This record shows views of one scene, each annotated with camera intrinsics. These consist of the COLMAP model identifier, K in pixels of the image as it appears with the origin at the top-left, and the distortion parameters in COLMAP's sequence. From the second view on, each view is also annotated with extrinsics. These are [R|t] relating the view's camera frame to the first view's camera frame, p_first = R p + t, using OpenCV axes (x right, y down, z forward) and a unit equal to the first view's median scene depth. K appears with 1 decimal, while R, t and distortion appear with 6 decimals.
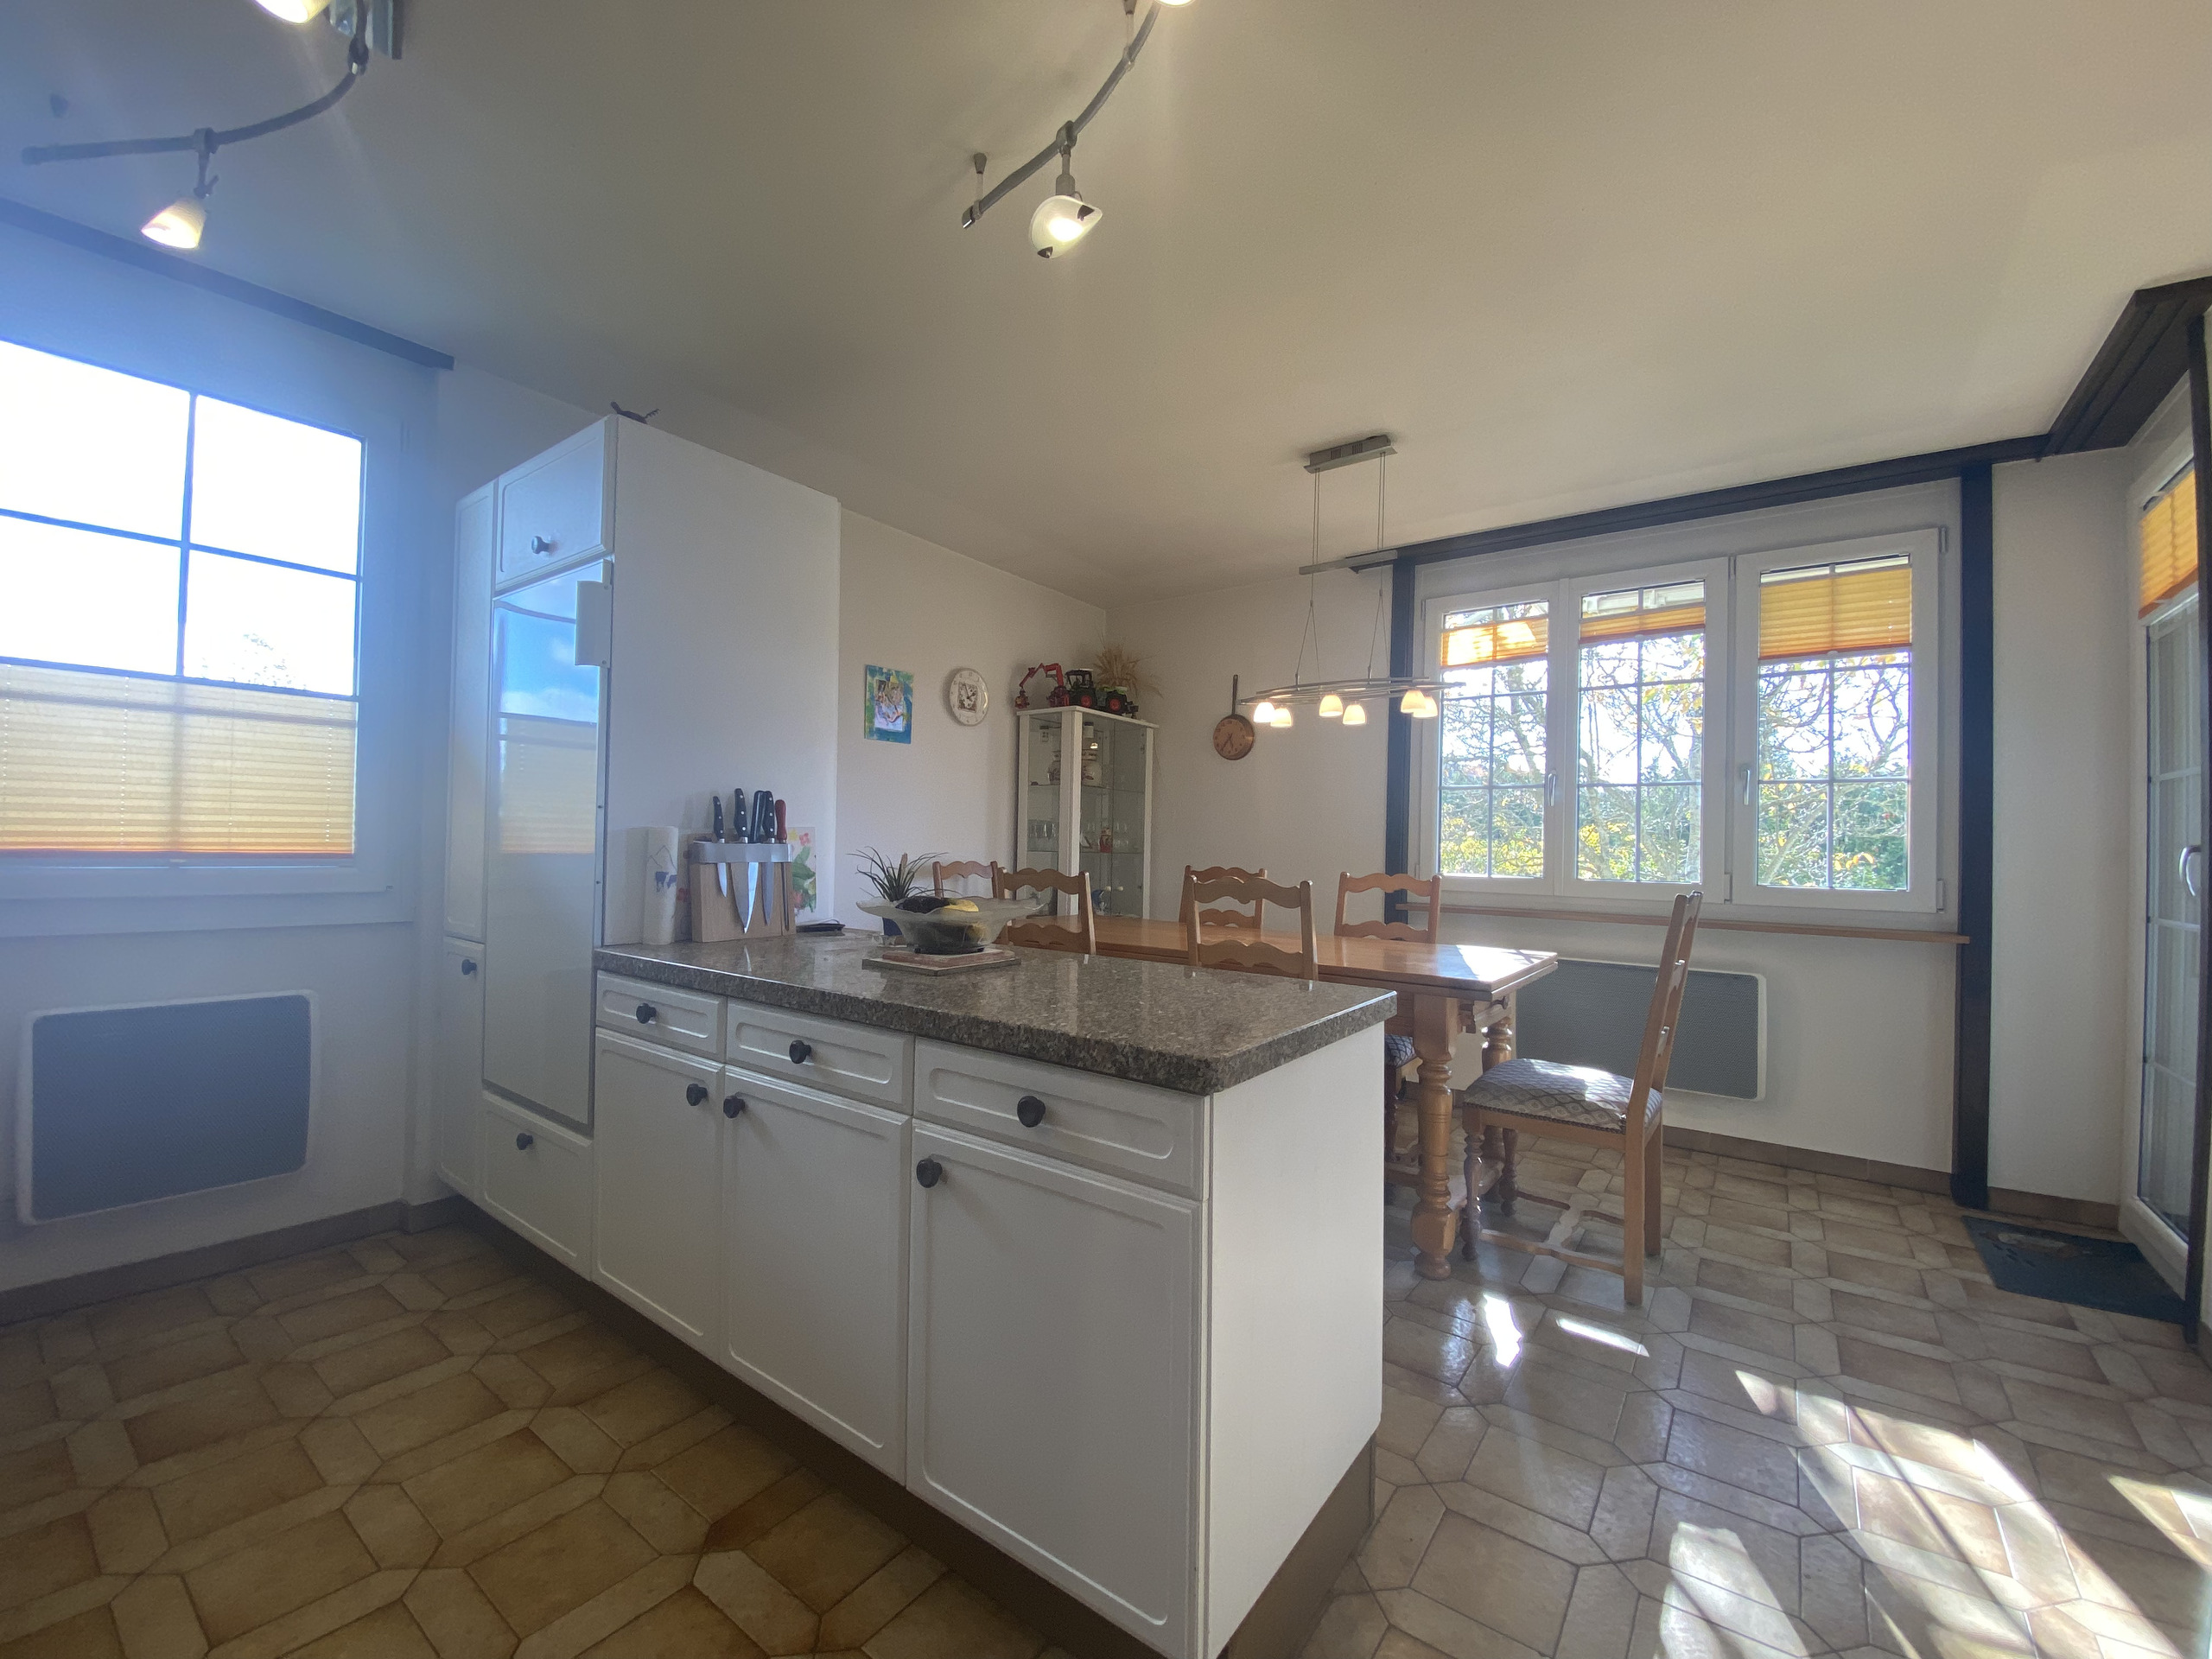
lens RADIAL K [[906.4, 0, 1108.4], [0, 906.4, 836.3], [0, 0, 1]] dist [0.000032, -0.000006]
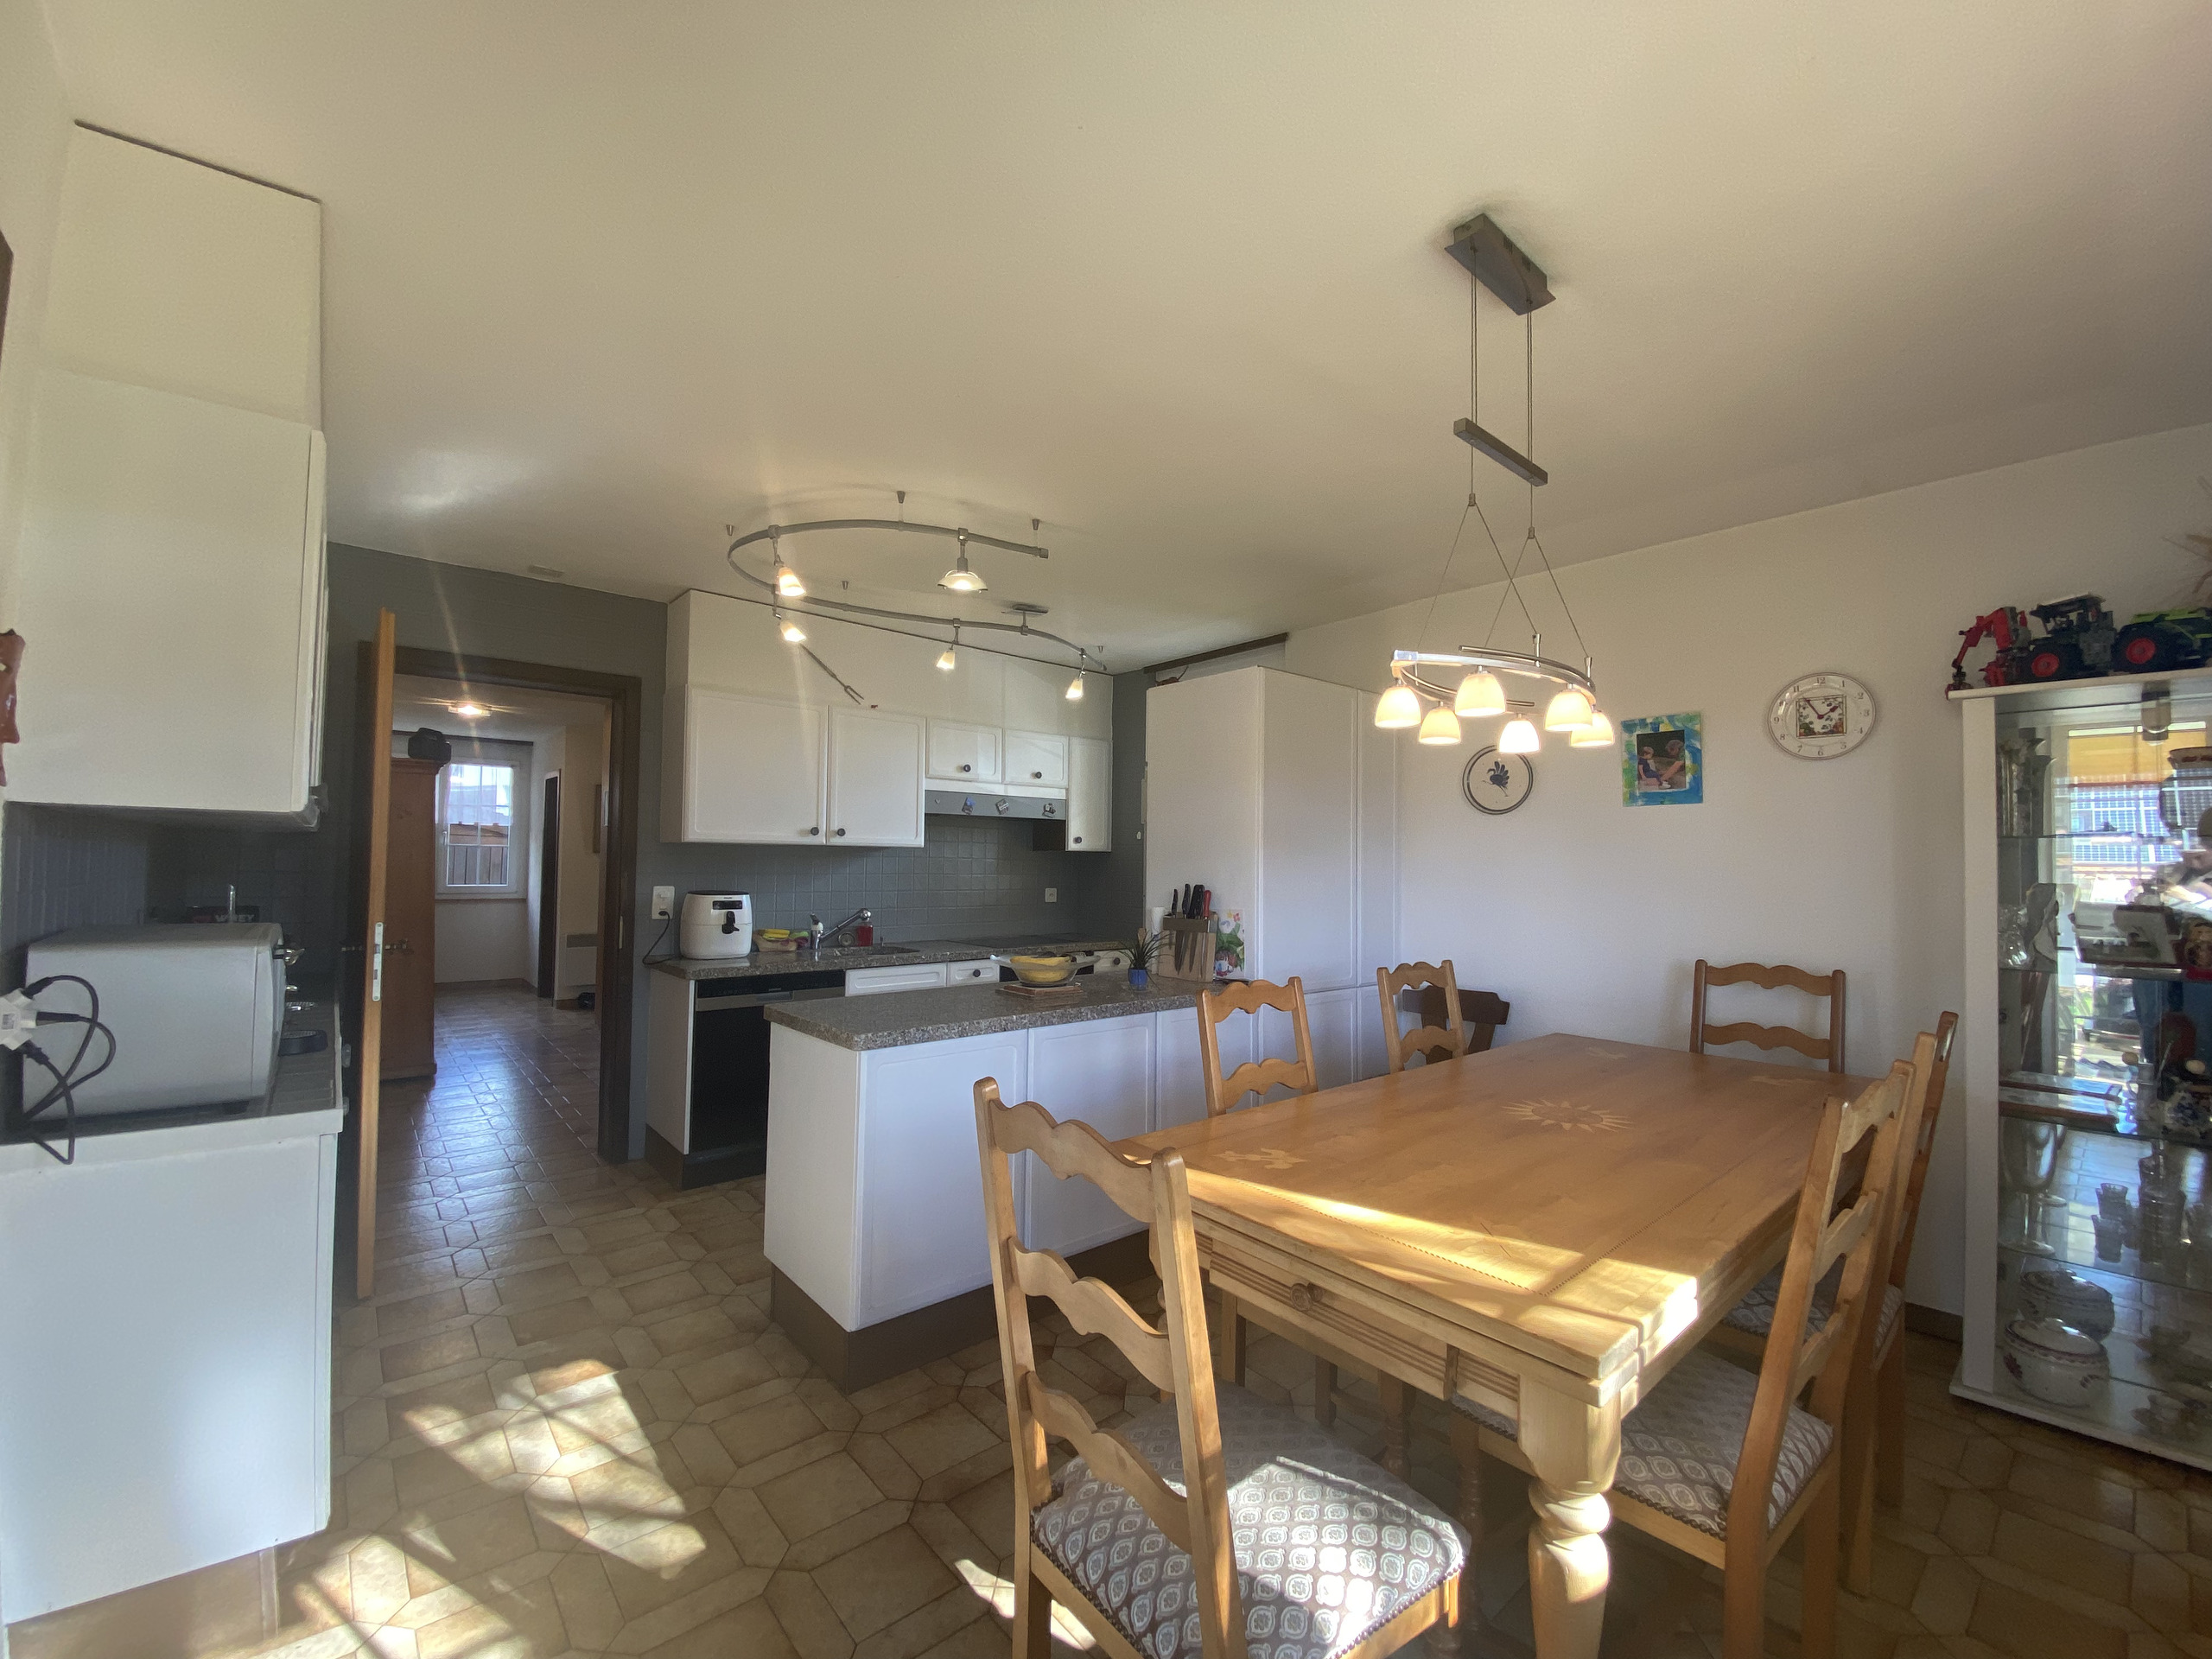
lens RADIAL K [[906.4, 0, 1108.5], [0, 906.4, 836.4], [0, 0, 1]] dist [0.000032, -0.000006]
pose [[-0.217797, -0.054849, -0.974452, 0.648877], [-0.005979, 0.998476, -0.054865, -0.026560], [0.975976, -0.006123, -0.217793, 0.674890]]
